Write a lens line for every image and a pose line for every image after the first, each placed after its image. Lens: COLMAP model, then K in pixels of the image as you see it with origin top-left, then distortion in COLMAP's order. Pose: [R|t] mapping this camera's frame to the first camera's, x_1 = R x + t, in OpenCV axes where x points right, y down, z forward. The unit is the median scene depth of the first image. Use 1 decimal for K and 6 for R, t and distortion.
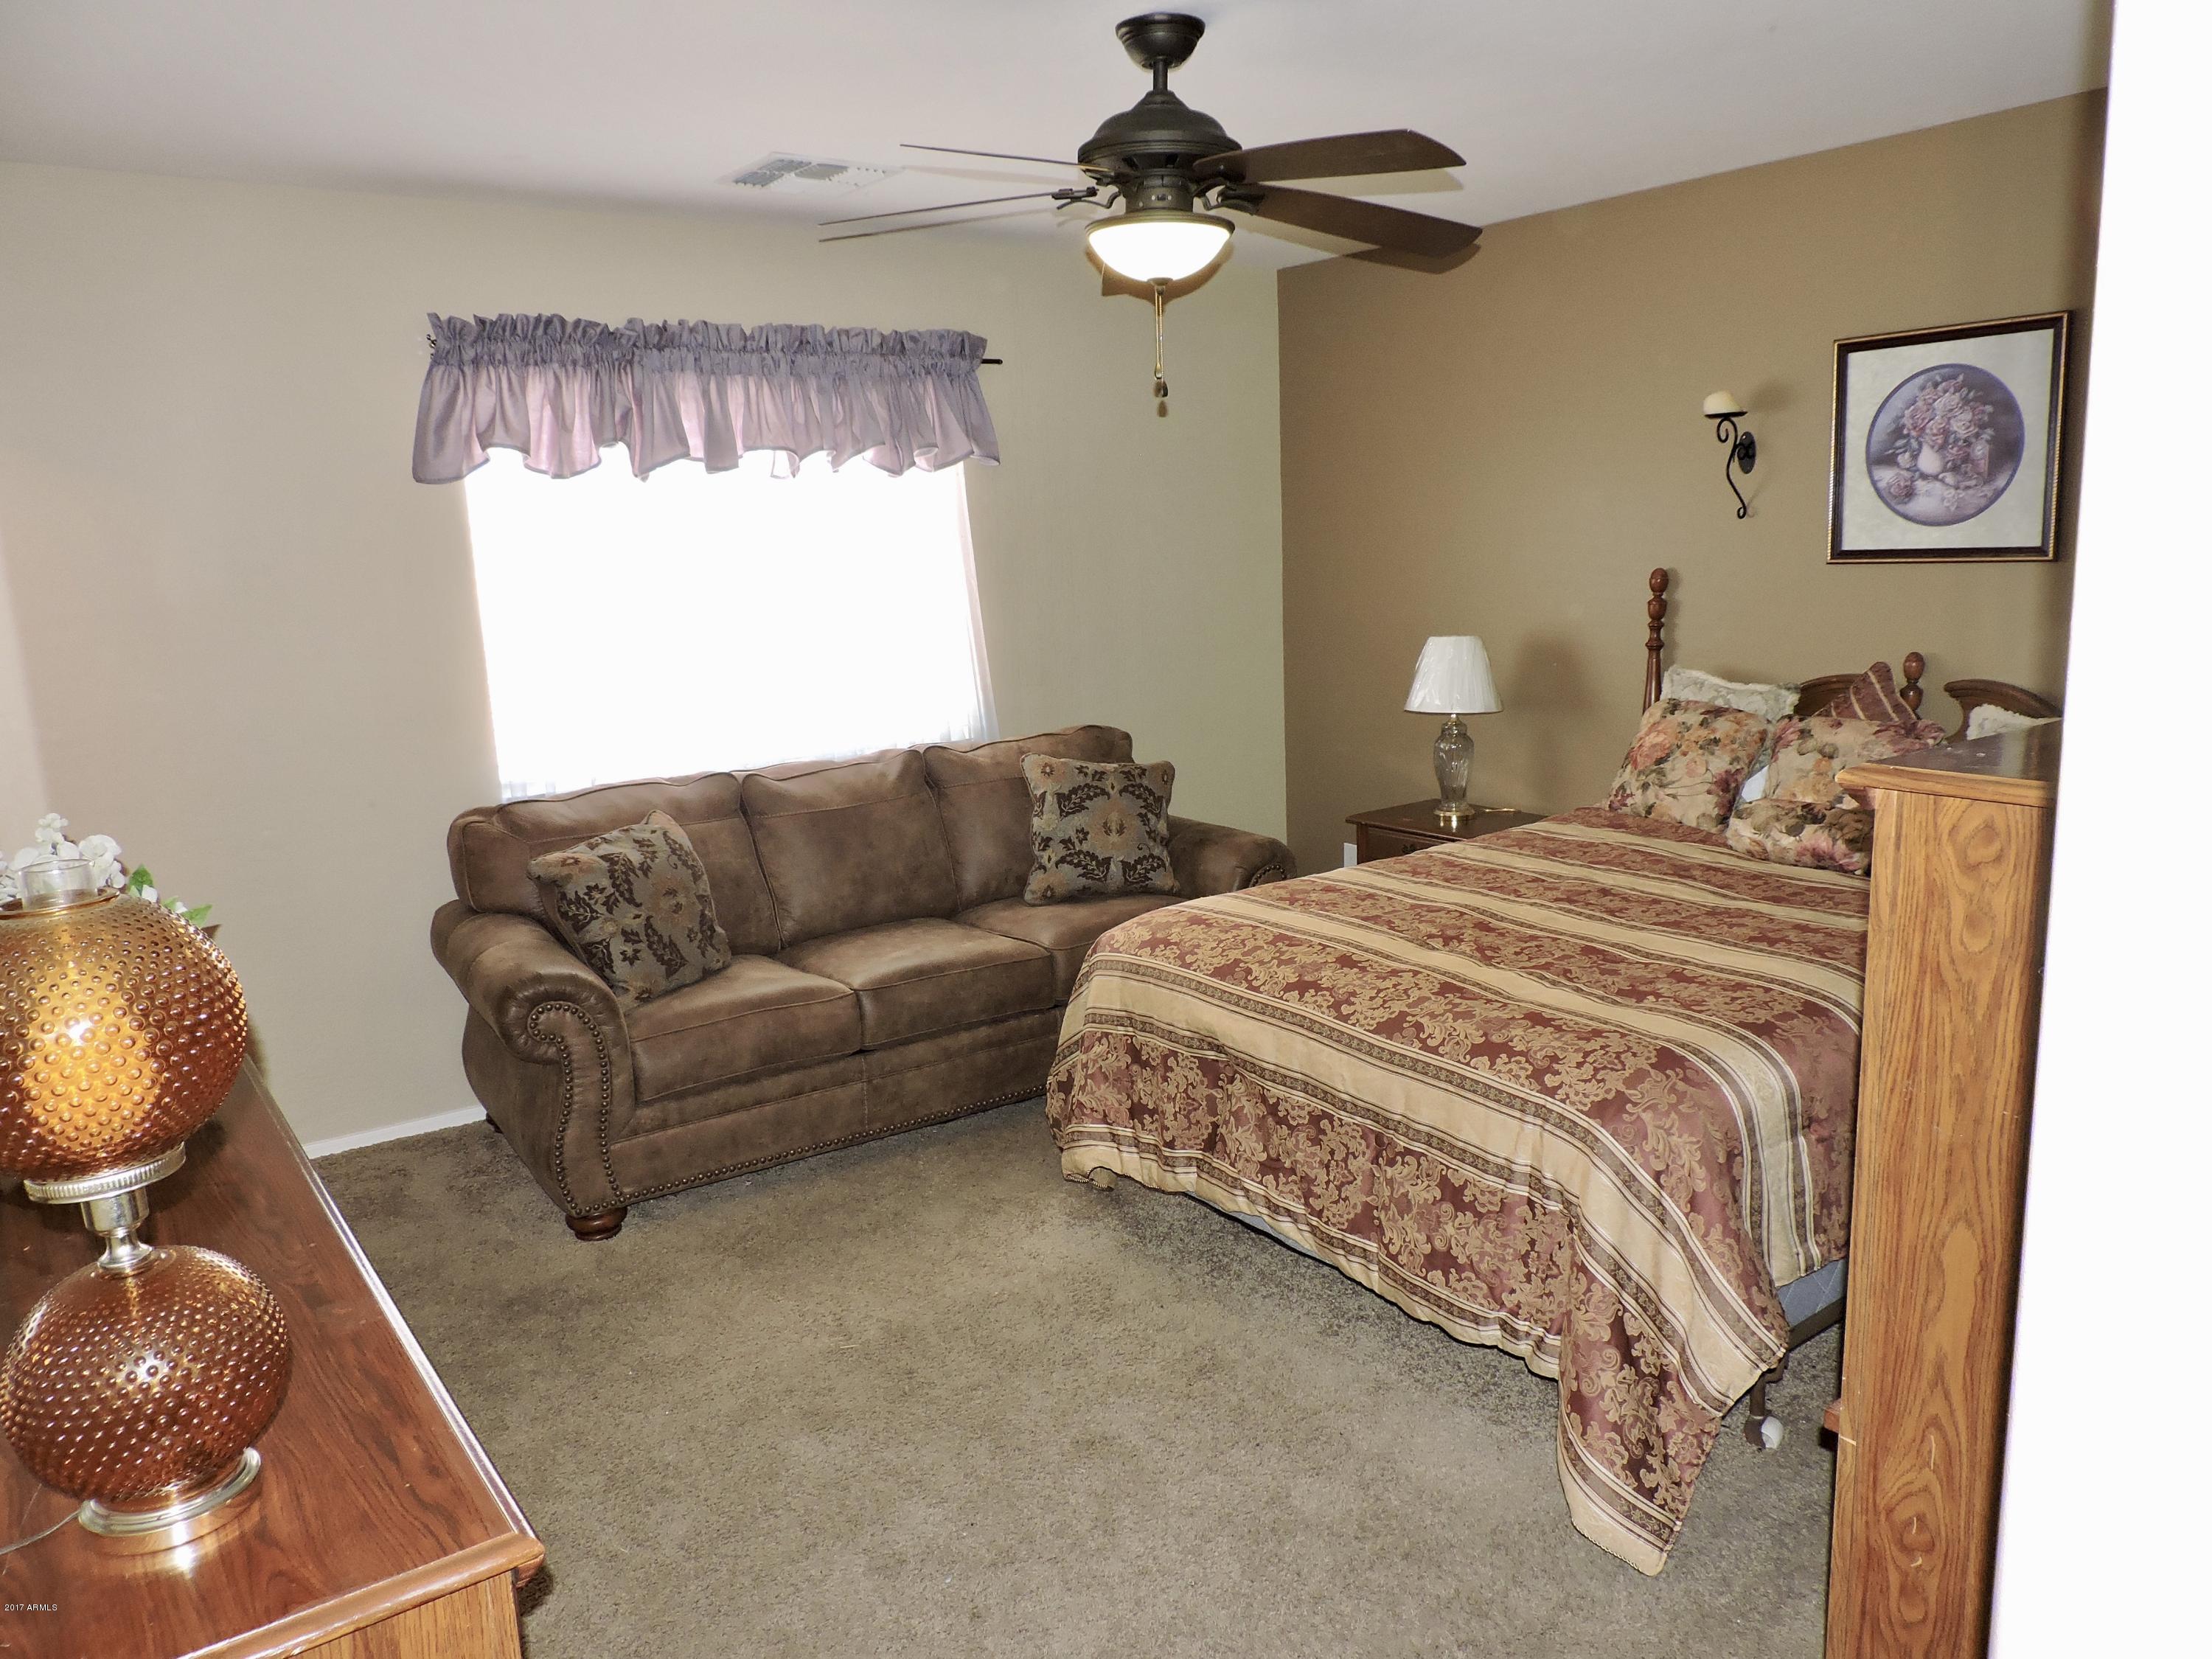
lens RADIAL K [[1564.2, 0, 1104.4], [0, 1564.2, 839.9], [0, 0, 1]] dist [-0.041302, 0.001721]
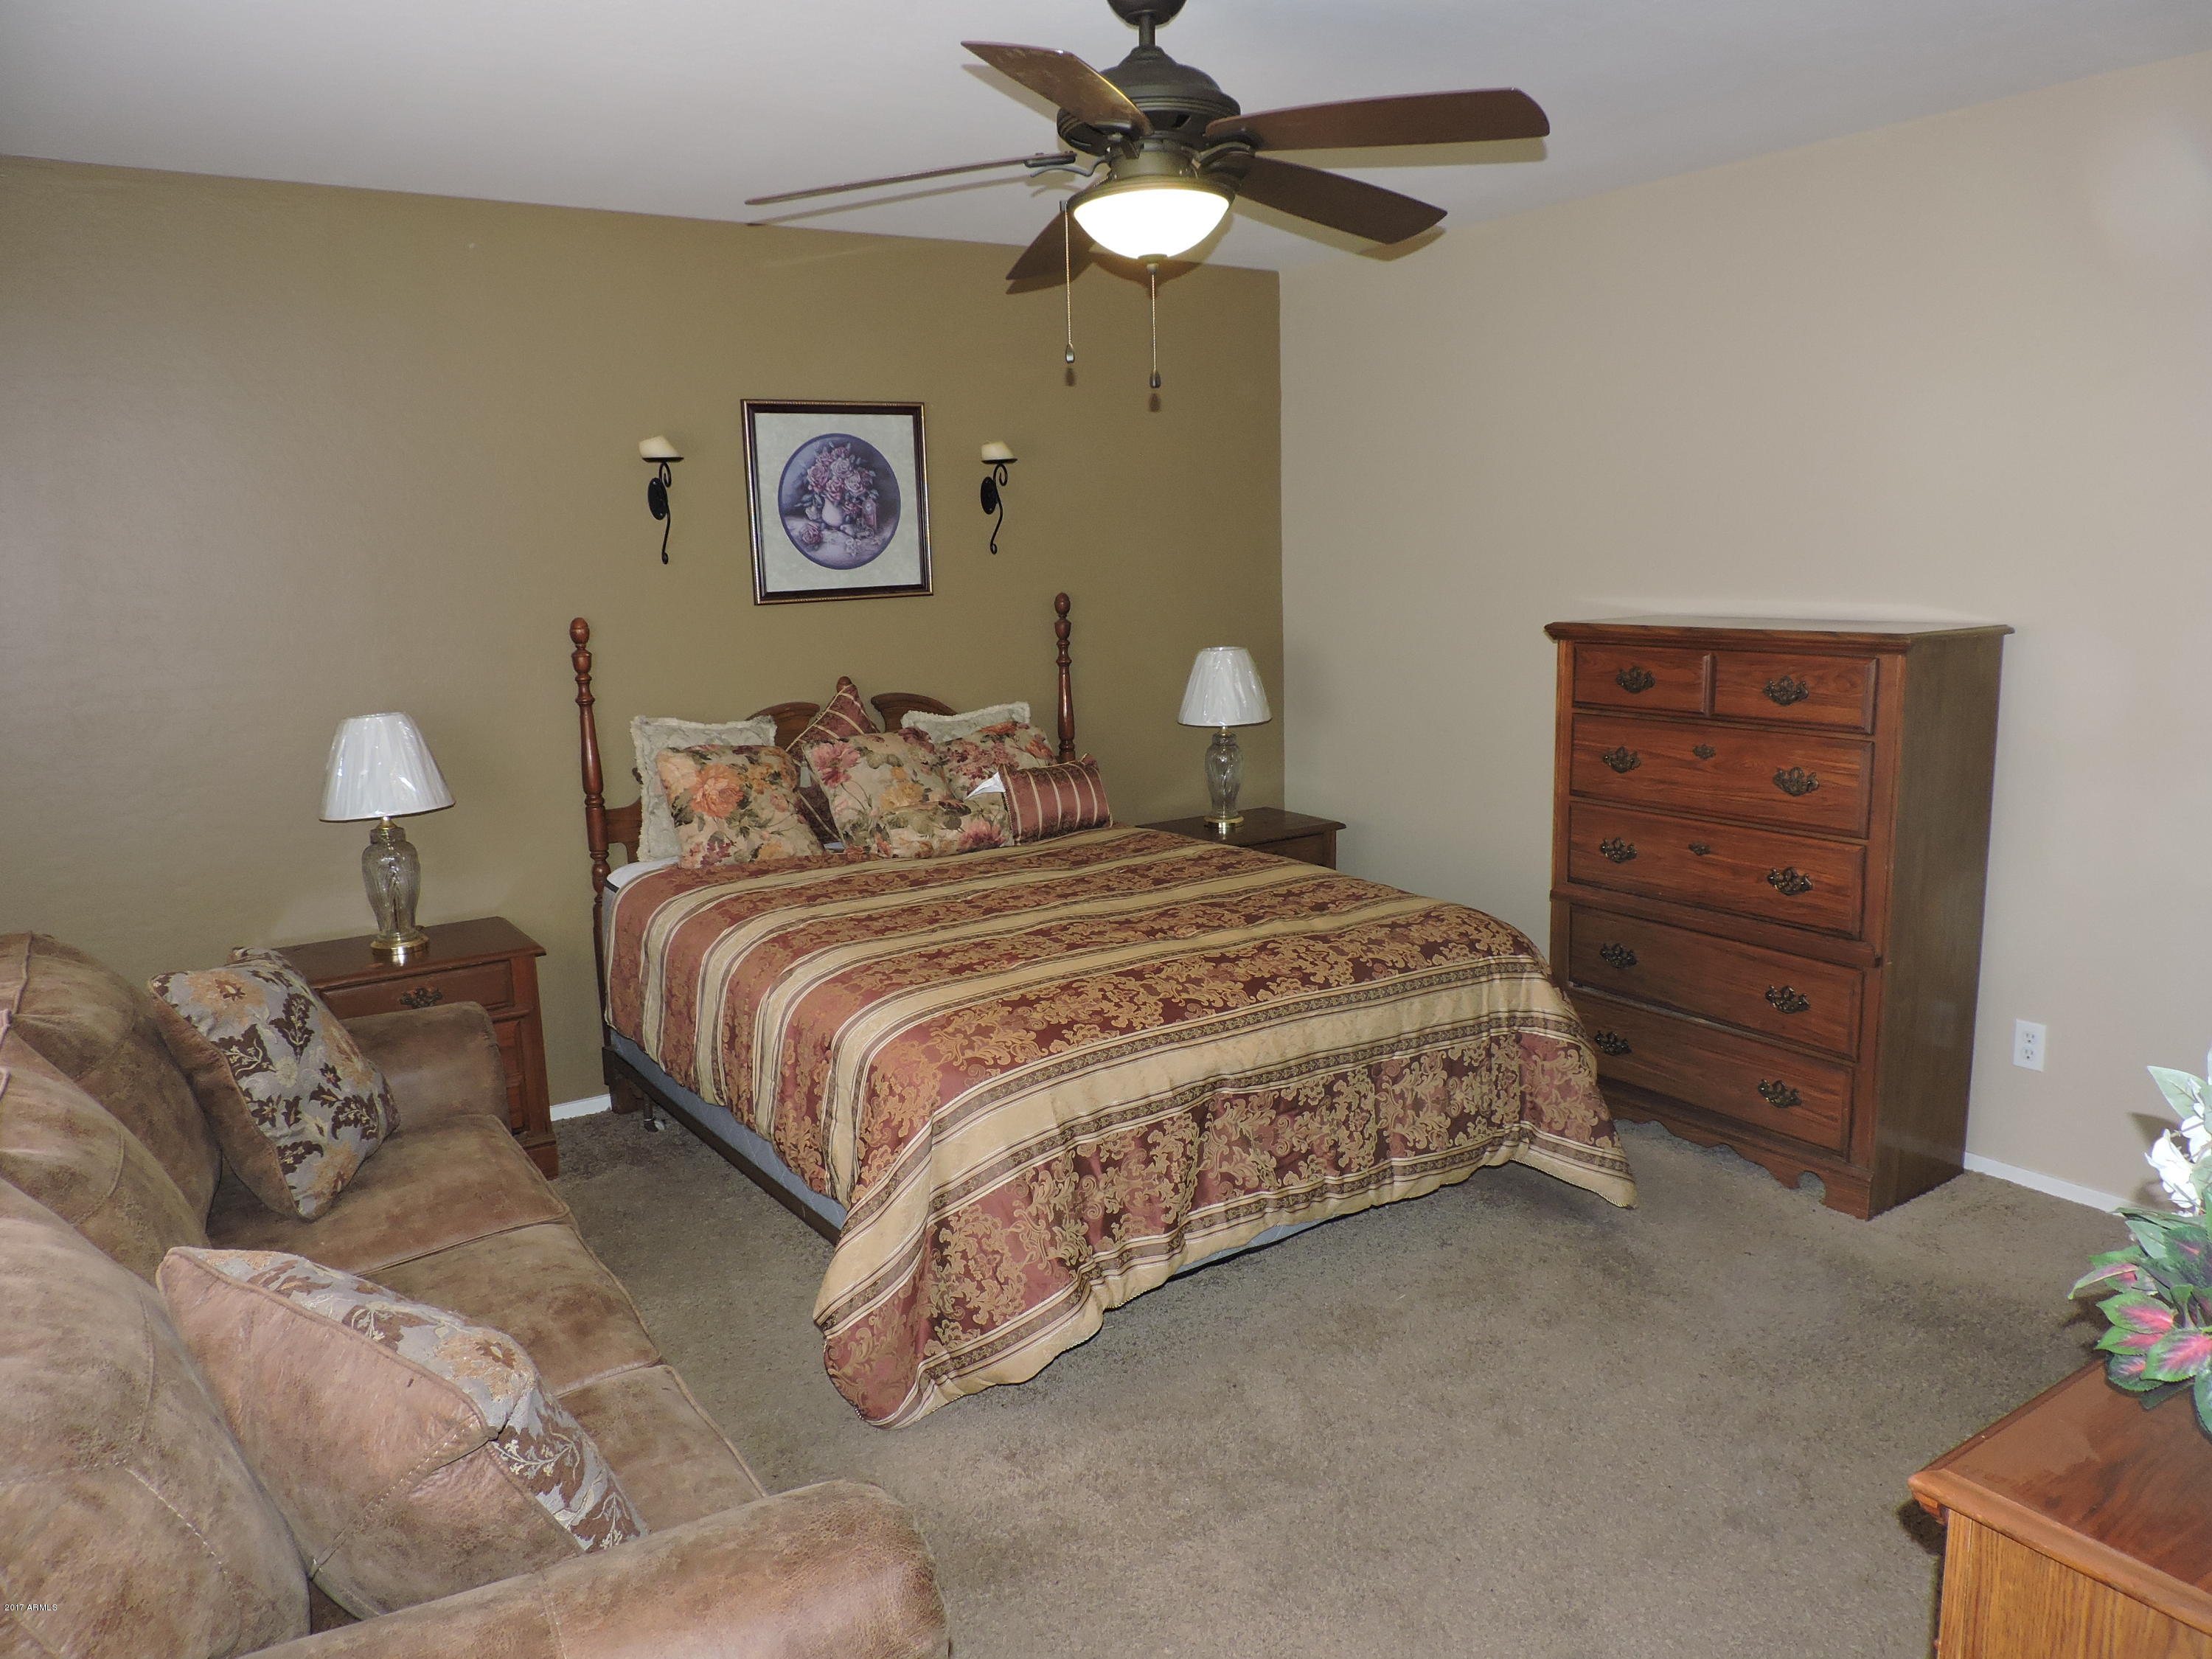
lens RADIAL K [[1570.9, 0, 1106.1], [0, 1570.9, 828.5], [0, 0, 1]] dist [-0.015521, 0.005194]
pose [[0.029447, -0.138907, 0.989868, -0.688290], [0.219847, 0.966947, 0.129151, -0.125065], [-0.975090, 0.213816, 0.059012, 0.791809]]
